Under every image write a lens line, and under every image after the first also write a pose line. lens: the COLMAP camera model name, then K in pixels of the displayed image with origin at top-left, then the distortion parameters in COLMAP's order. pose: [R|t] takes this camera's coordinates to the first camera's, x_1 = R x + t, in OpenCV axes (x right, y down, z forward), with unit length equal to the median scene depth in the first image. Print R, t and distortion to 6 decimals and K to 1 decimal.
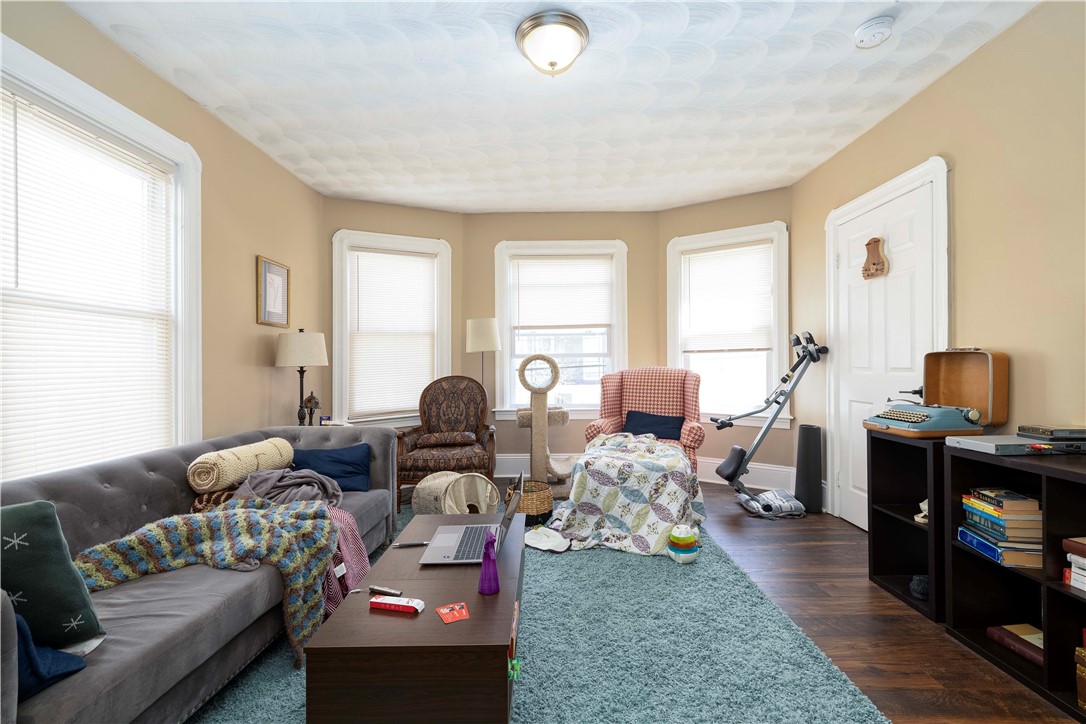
lens RADIAL K [[463.5, 0, 542.2], [0, 463.5, 361.8], [0, 0, 1]] dist [0.000910, 0.000054]
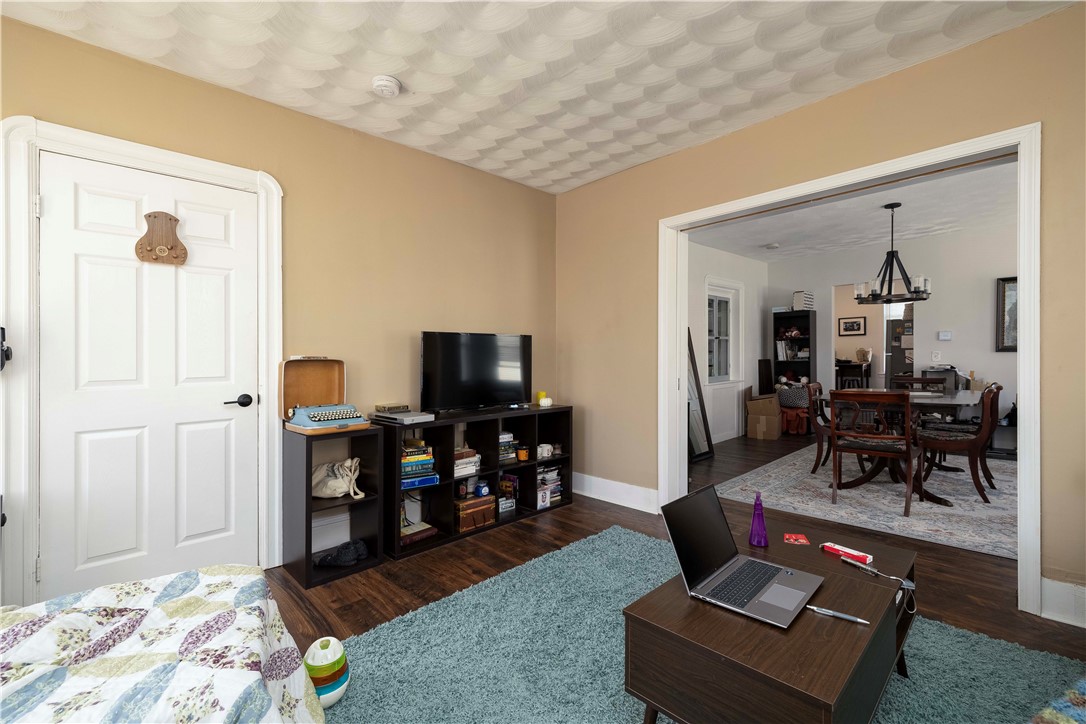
lens RADIAL K [[459.9, 0, 538.6], [0, 459.9, 341.5], [0, 0, 1]] dist [0.000256, 0.000073]
pose [[-0.709118, 0.054711, 0.702964, -0.219576], [0.024451, 0.998293, -0.053031, 0.005868], [-0.704666, -0.020417, -0.709246, 0.861428]]
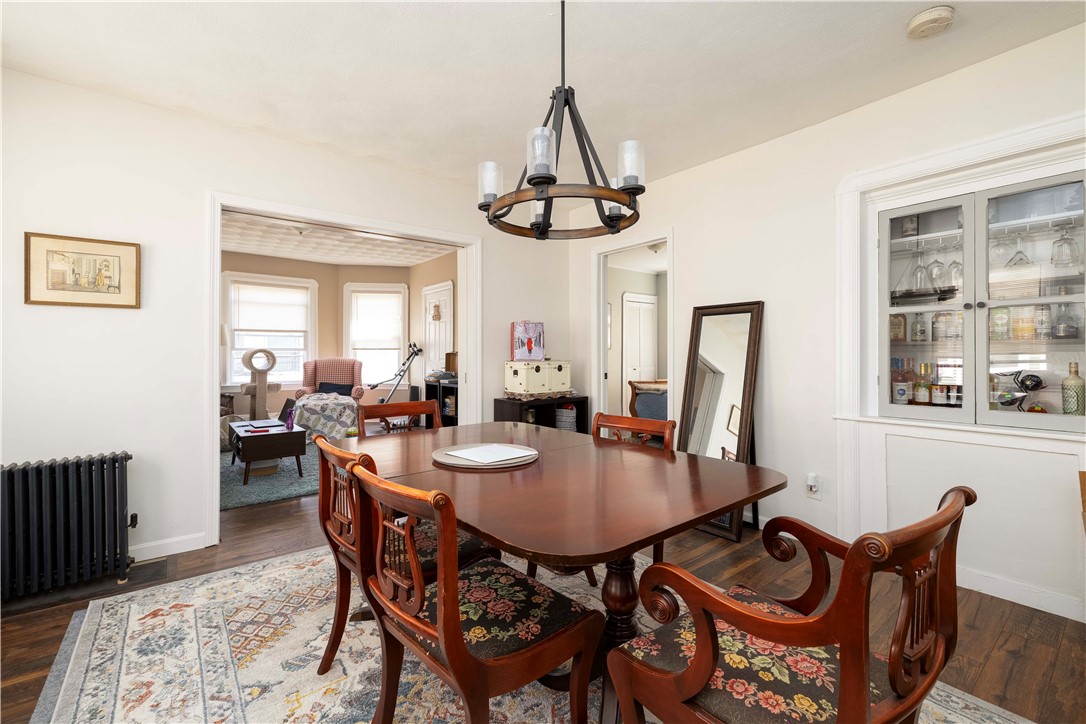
lens RADIAL K [[463.5, 0, 542.2], [0, 463.5, 361.8], [0, 0, 1]] dist [0.000910, 0.000054]
pose [[0.771175, 0.003970, 0.636610, -0.326421], [-0.015092, 0.999814, 0.012048, -0.006524], [-0.636444, -0.018899, 0.771092, -1.018531]]
